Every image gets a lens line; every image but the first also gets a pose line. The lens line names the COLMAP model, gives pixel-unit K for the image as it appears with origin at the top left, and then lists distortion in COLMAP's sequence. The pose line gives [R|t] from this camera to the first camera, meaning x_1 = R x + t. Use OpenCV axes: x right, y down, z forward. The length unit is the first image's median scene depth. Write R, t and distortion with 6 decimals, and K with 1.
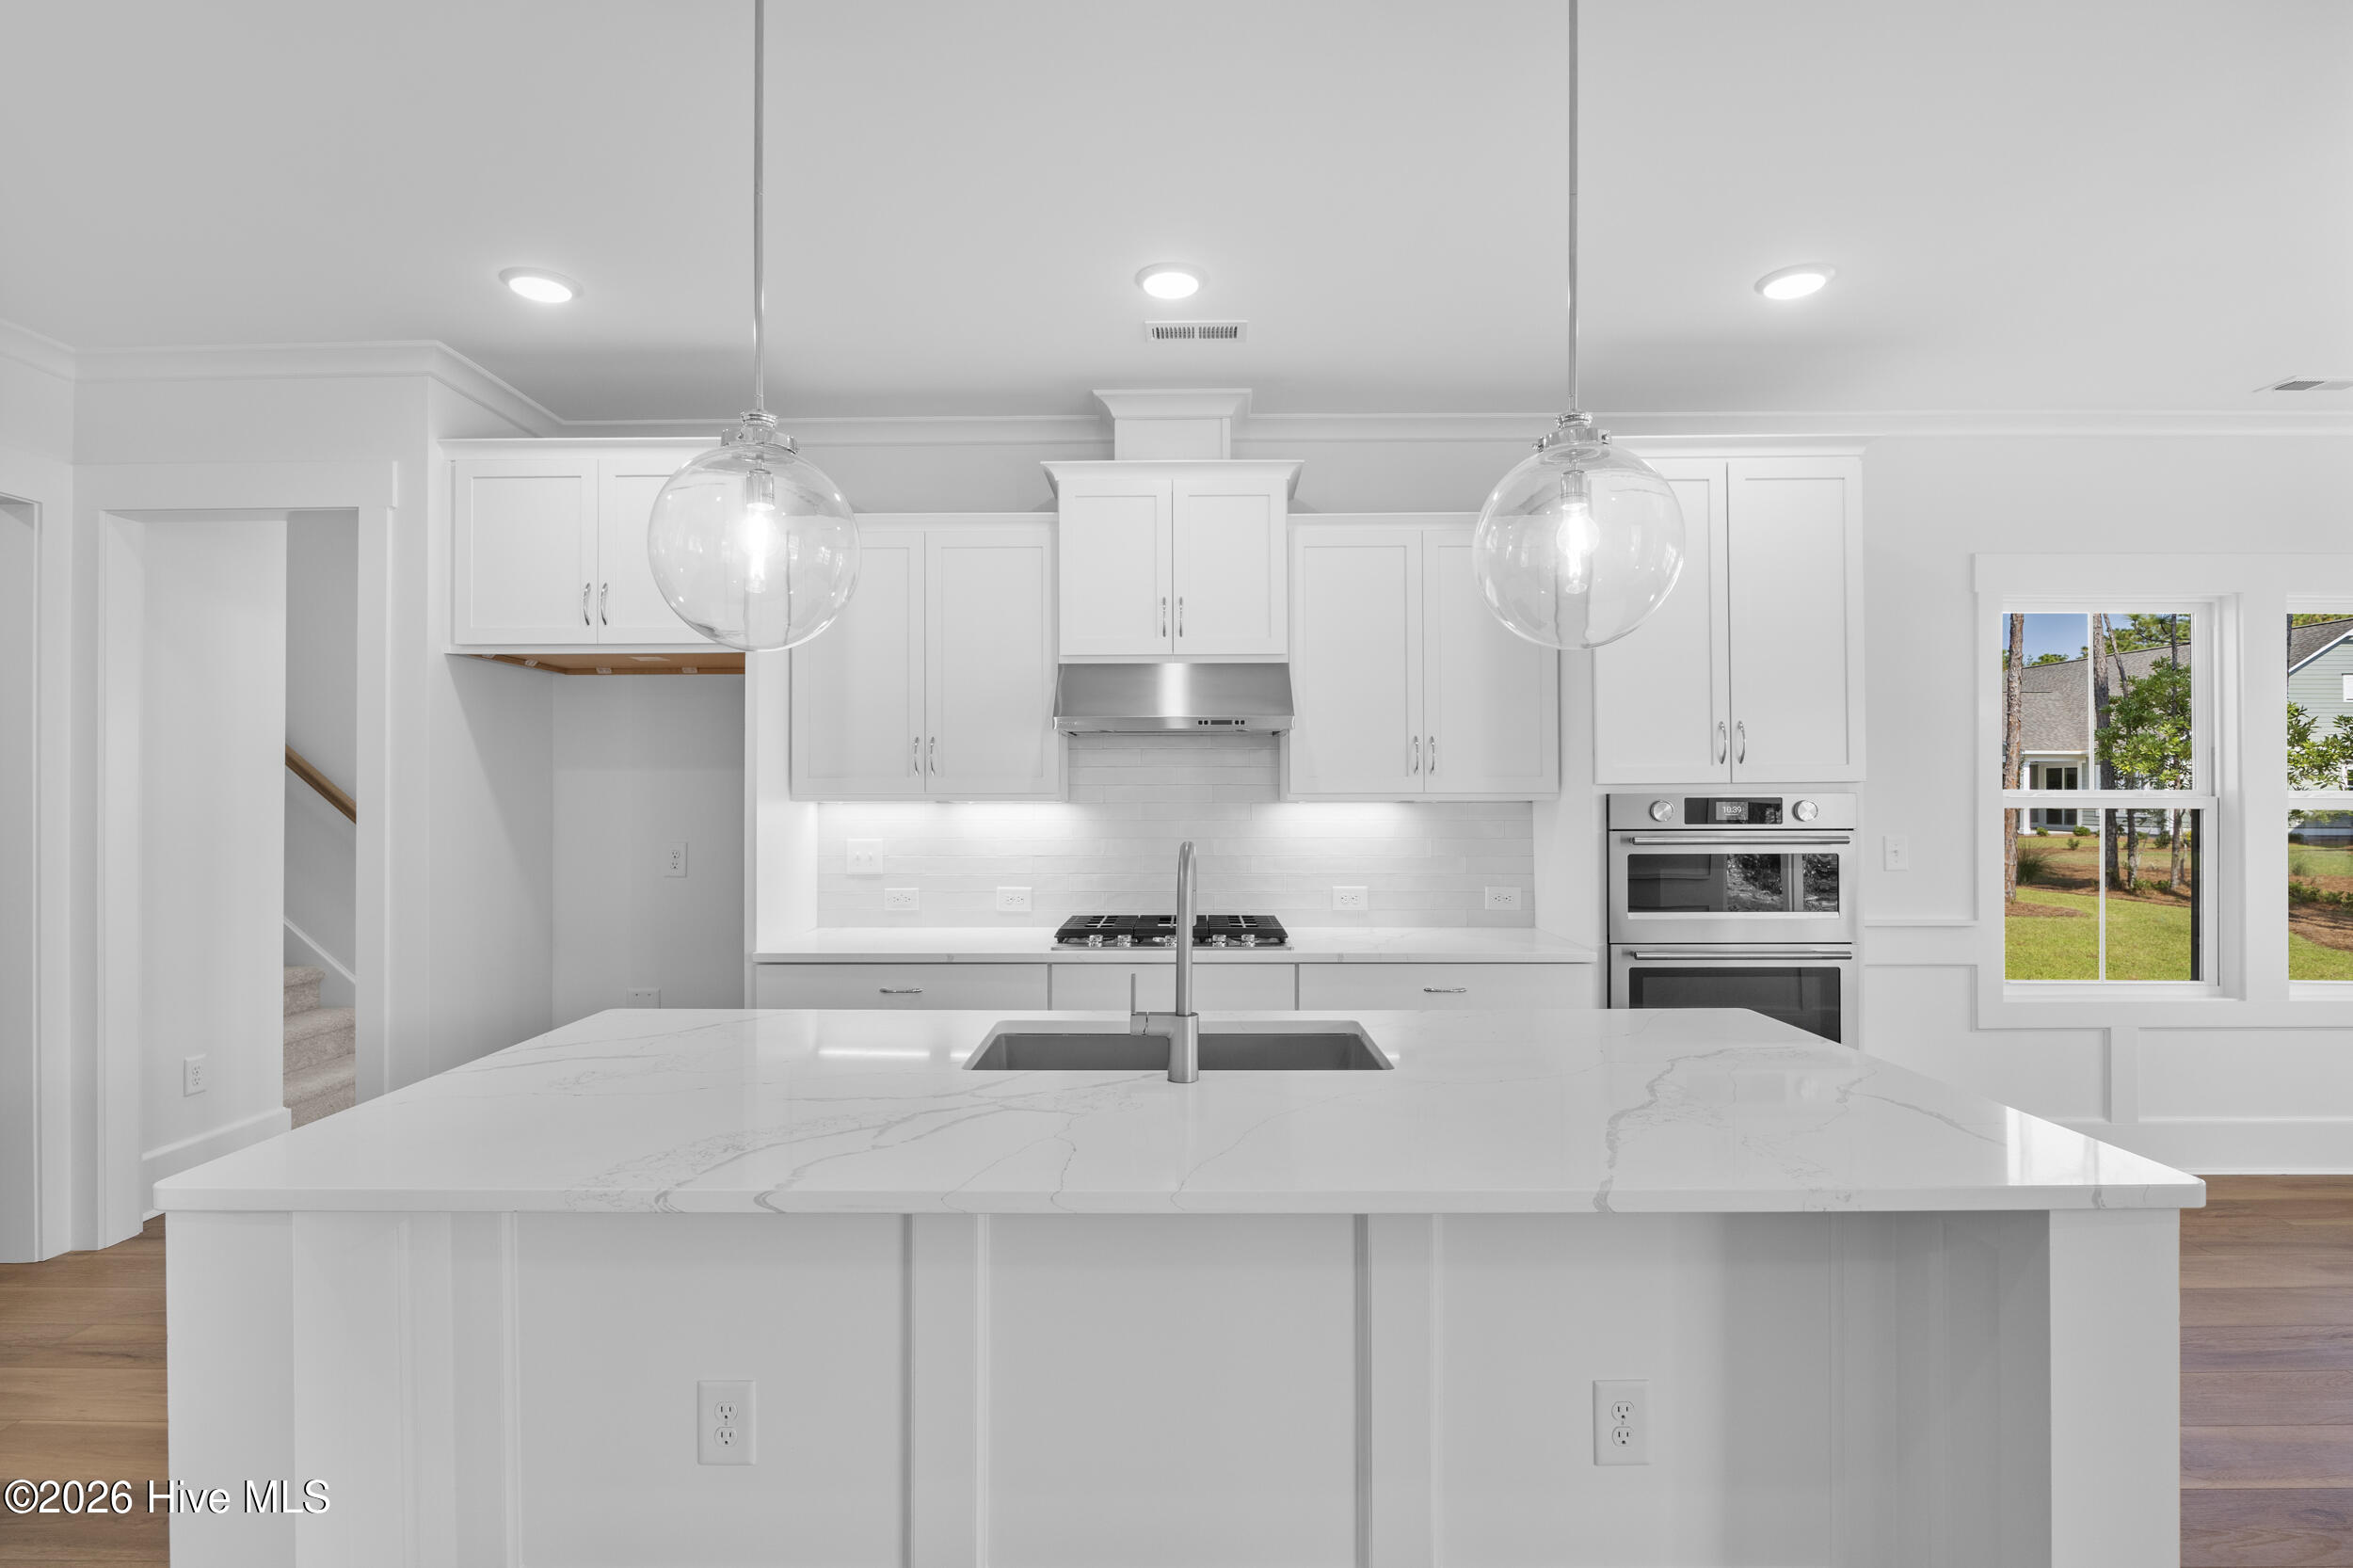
lens RADIAL K [[1138.9, 0, 1147.5], [0, 1138.9, 783.6], [0, 0, 1]] dist [-0.001168, -0.000314]
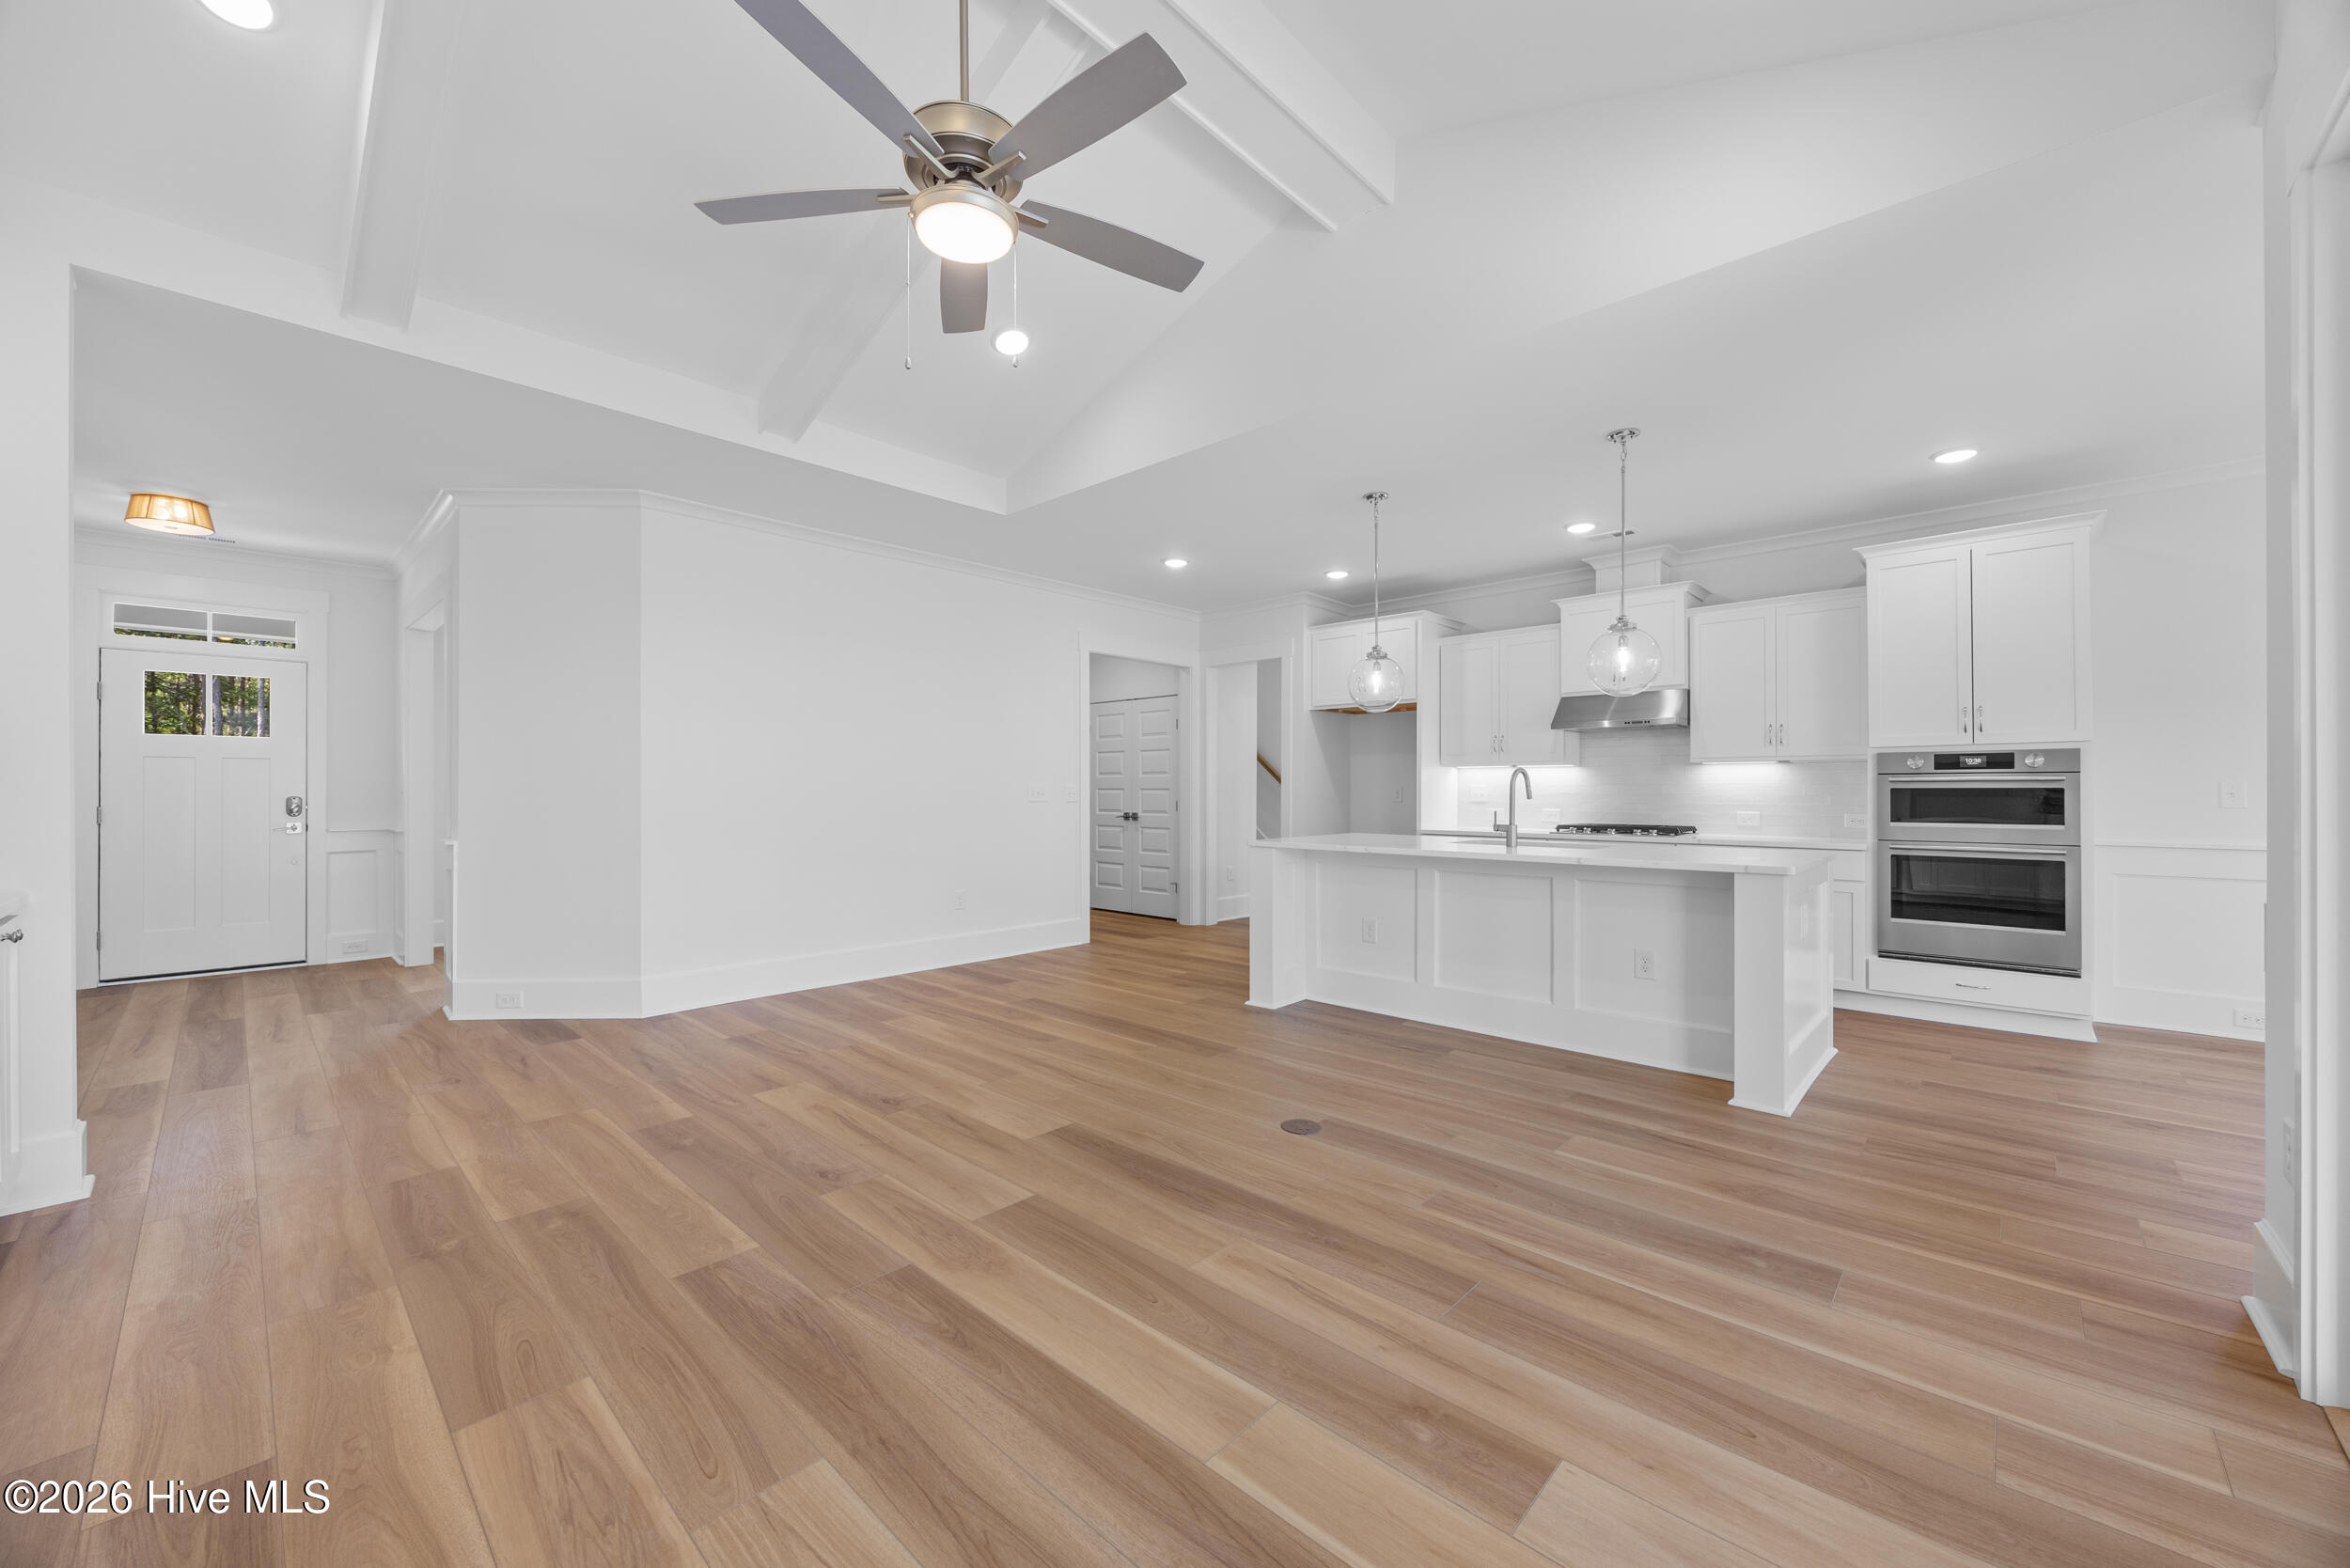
lens RADIAL K [[865.2, 0, 1172.4], [0, 865.2, 791.1], [0, 0, 1]] dist [-0.029613, -0.000019]
pose [[0.738572, 0.002568, -0.674170, 0.471653], [-0.000927, 0.999996, 0.002793, 0.062952], [0.674174, -0.001438, 0.738571, -0.649130]]
